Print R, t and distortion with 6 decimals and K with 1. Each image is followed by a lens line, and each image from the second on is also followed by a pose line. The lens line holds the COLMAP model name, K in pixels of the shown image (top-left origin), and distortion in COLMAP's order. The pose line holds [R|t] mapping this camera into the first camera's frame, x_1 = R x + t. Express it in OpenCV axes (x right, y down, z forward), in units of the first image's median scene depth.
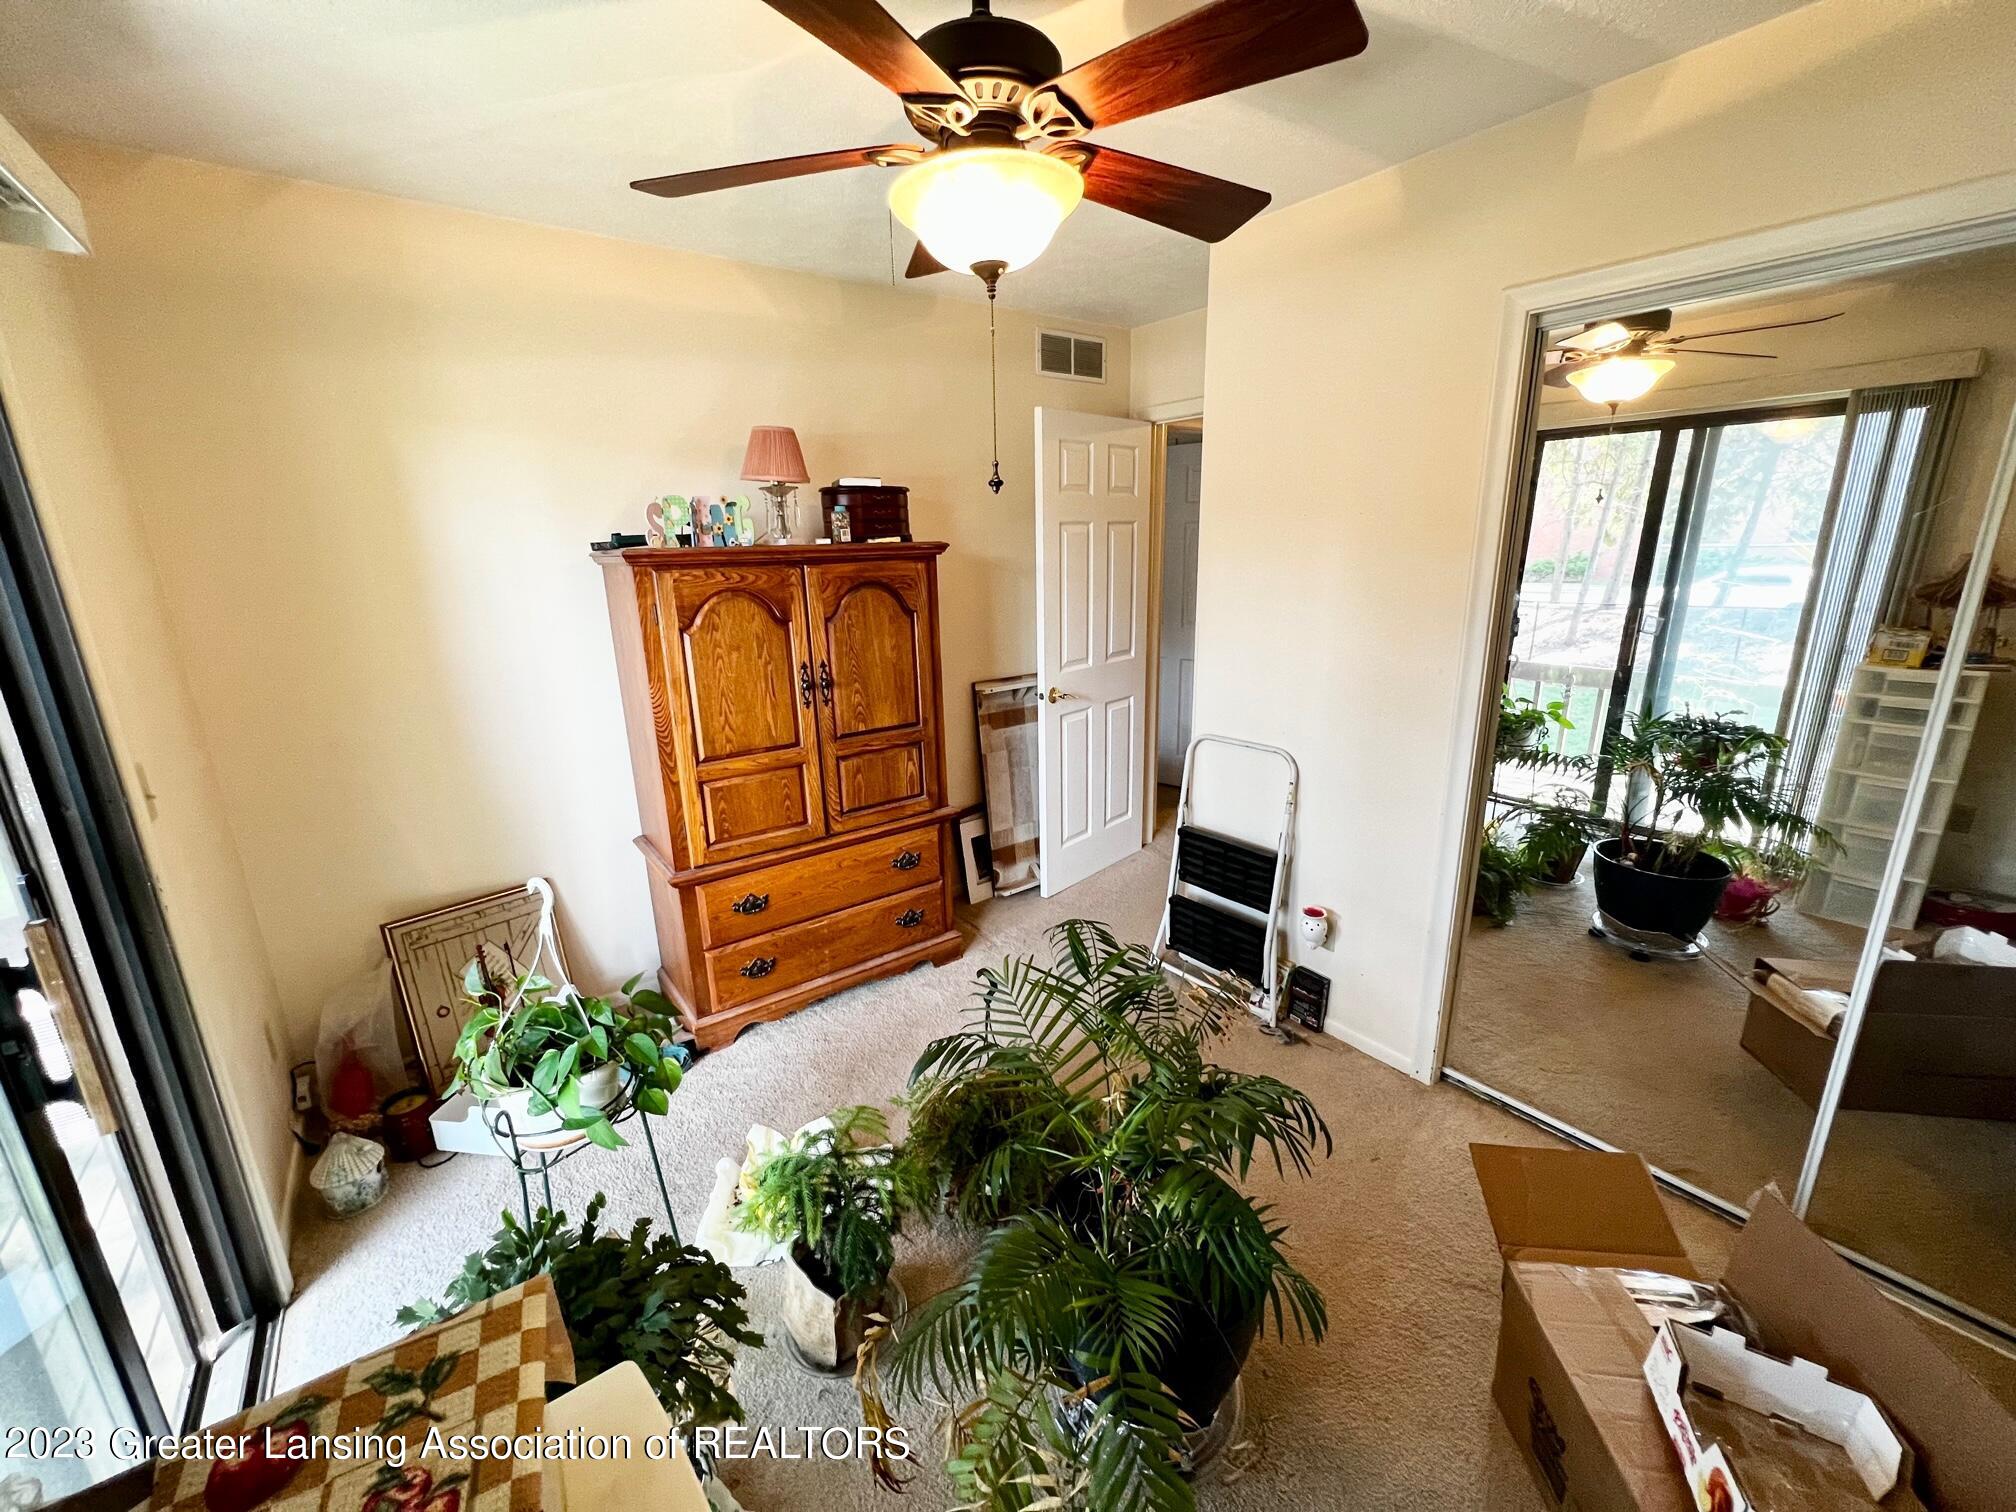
lens RADIAL K [[808.8, 0, 1005.9], [0, 808.8, 751.9], [0, 0, 1]] dist [-0.000402, -0.000173]
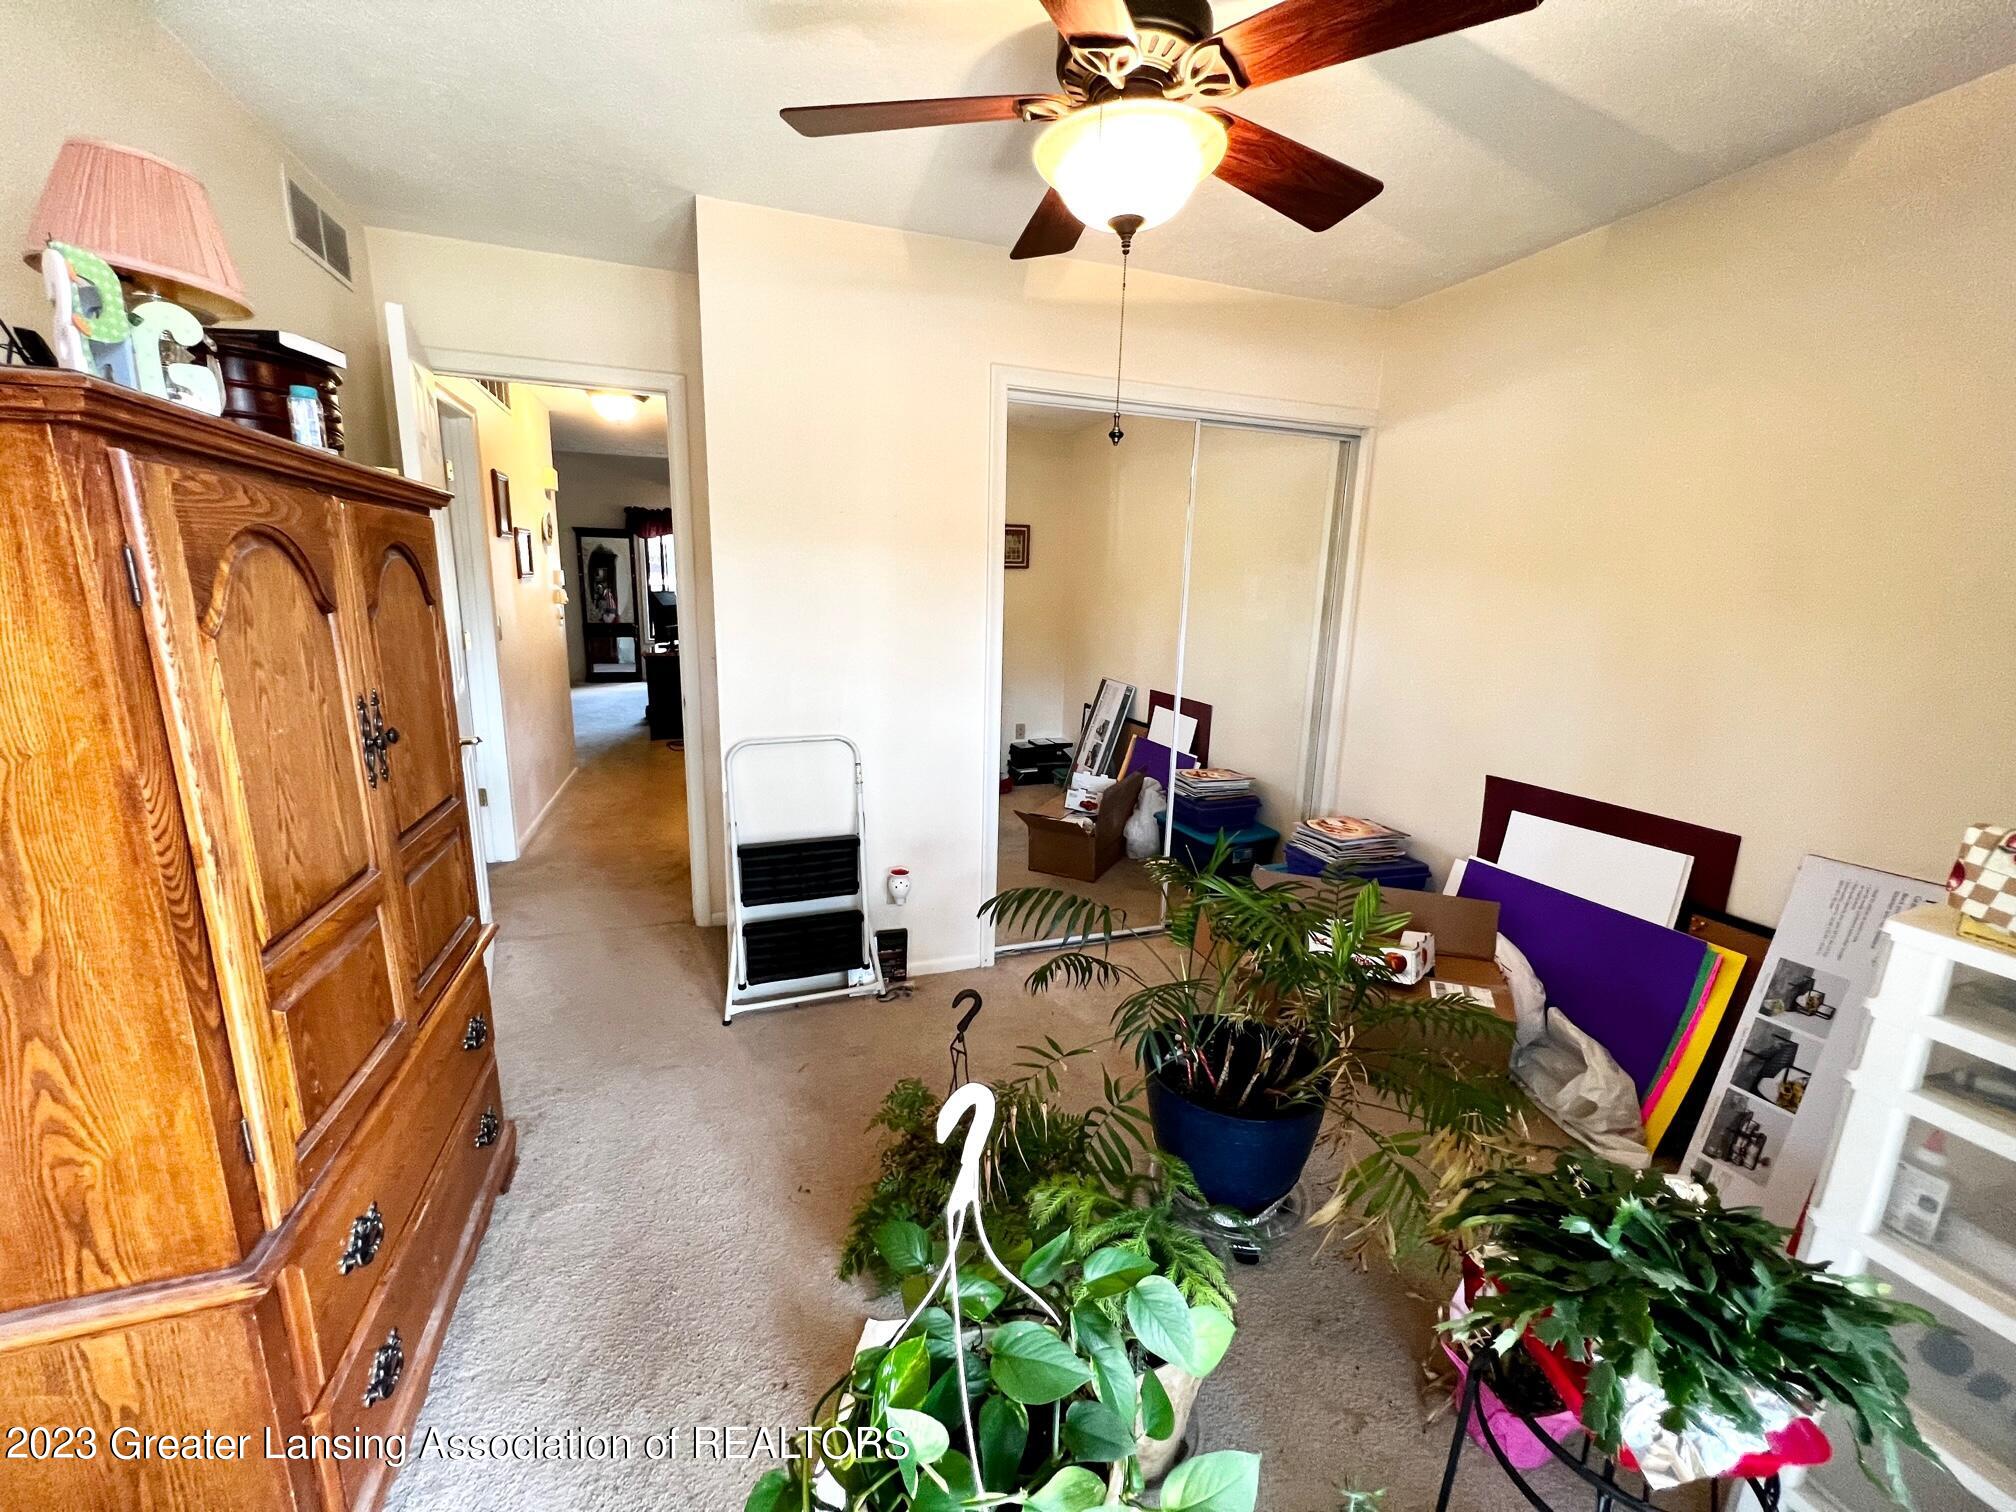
lens RADIAL K [[808.8, 0, 1005.9], [0, 808.8, 751.9], [0, 0, 1]] dist [-0.000402, -0.000173]
pose [[0.289677, -0.165884, 0.942640, -0.634556], [0.212803, 0.971378, 0.105546, -0.049216], [-0.933168, 0.170022, 0.316687, 0.518229]]
